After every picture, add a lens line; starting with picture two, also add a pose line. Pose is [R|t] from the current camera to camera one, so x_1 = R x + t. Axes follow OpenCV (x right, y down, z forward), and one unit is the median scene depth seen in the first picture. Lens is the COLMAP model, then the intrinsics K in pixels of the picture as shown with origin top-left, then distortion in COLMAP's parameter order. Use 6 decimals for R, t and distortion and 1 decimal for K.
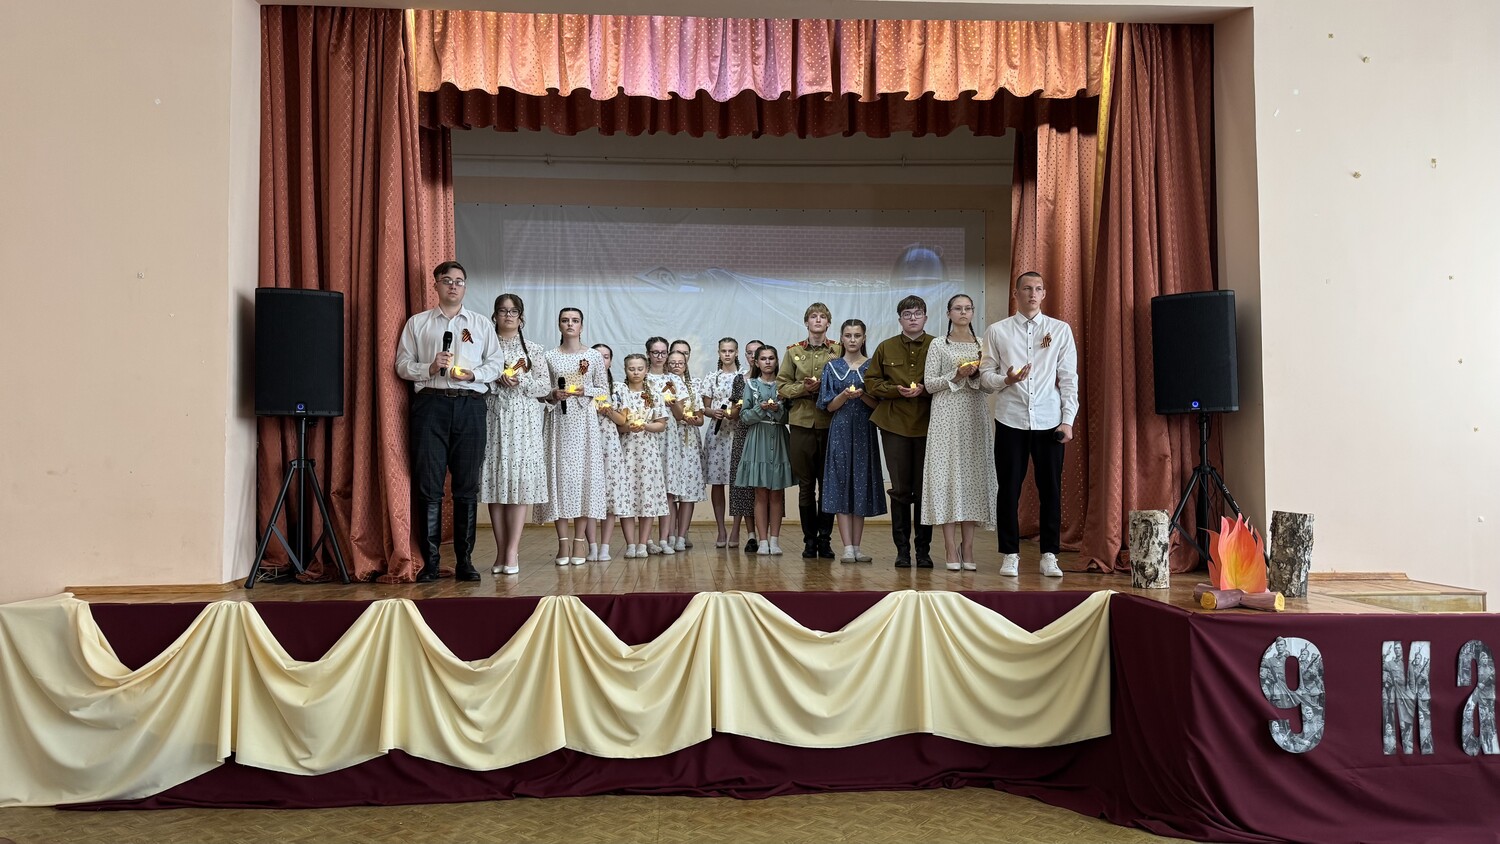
lens RADIAL K [[1063.5, 0, 753.5], [0, 1063.5, 423.5], [0, 0, 1]] dist [0.034331, -0.056622]
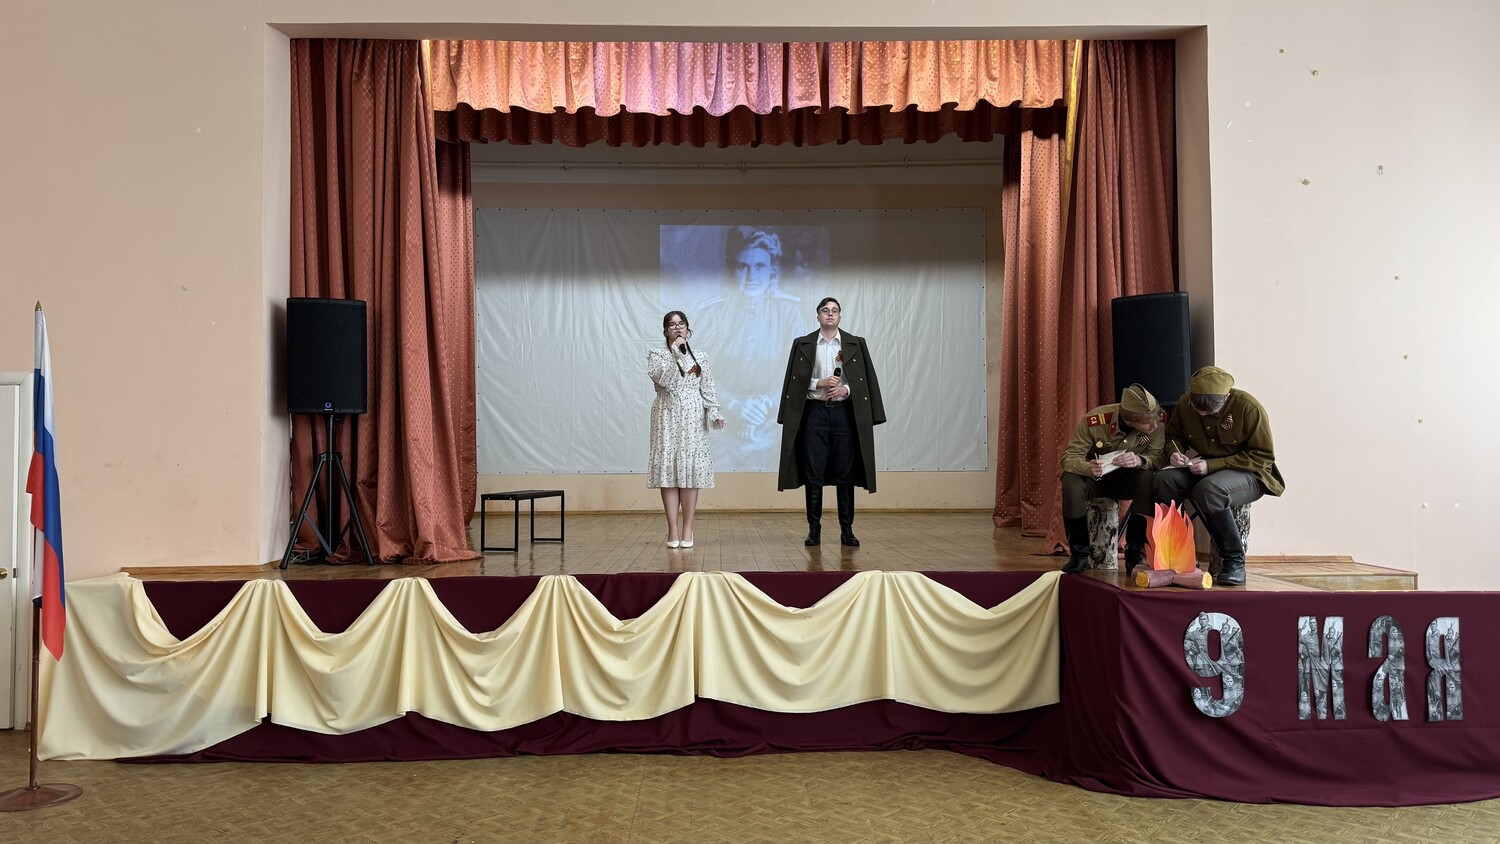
lens RADIAL K [[1052.0, 0, 750.0], [0, 1052.0, 422.0], [0, 0, 1]] dist [0.056518, -0.099704]
pose [[0.999413, -0.004103, -0.034004, 0.054908], [0.004425, 0.999946, 0.009396, -0.007253], [0.033963, -0.009541, 0.999378, -0.089863]]
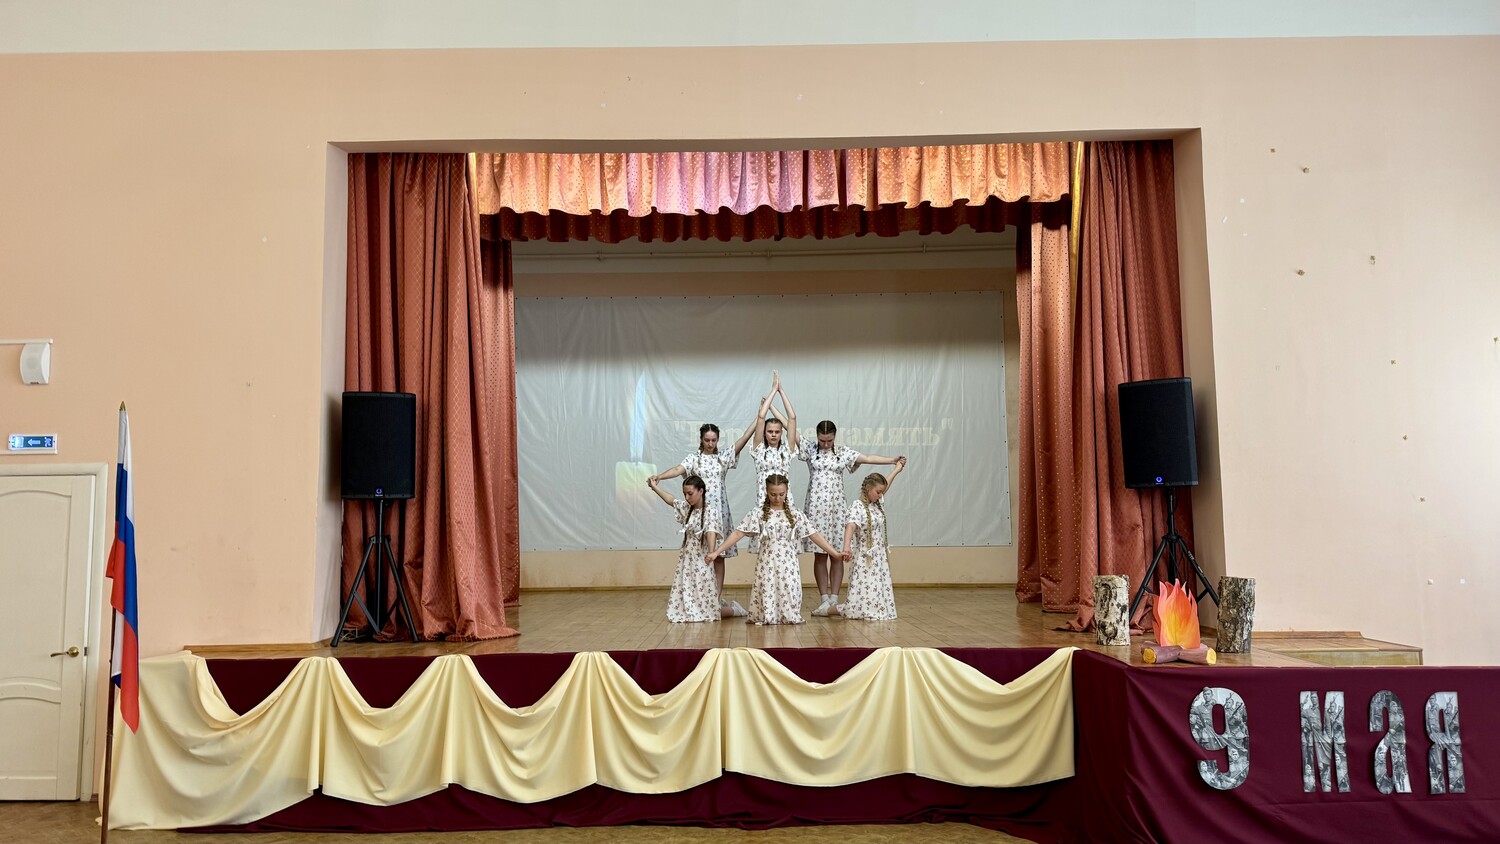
lens RADIAL K [[1044.6, 0, 747.8], [0, 1044.6, 425.1], [0, 0, 1]] dist [0.058163, -0.095725]
pose [[0.997840, -0.014920, -0.063973, 0.065284], [0.011241, 0.998283, -0.057486, -0.019092], [0.064721, 0.056643, 0.996295, -0.151586]]
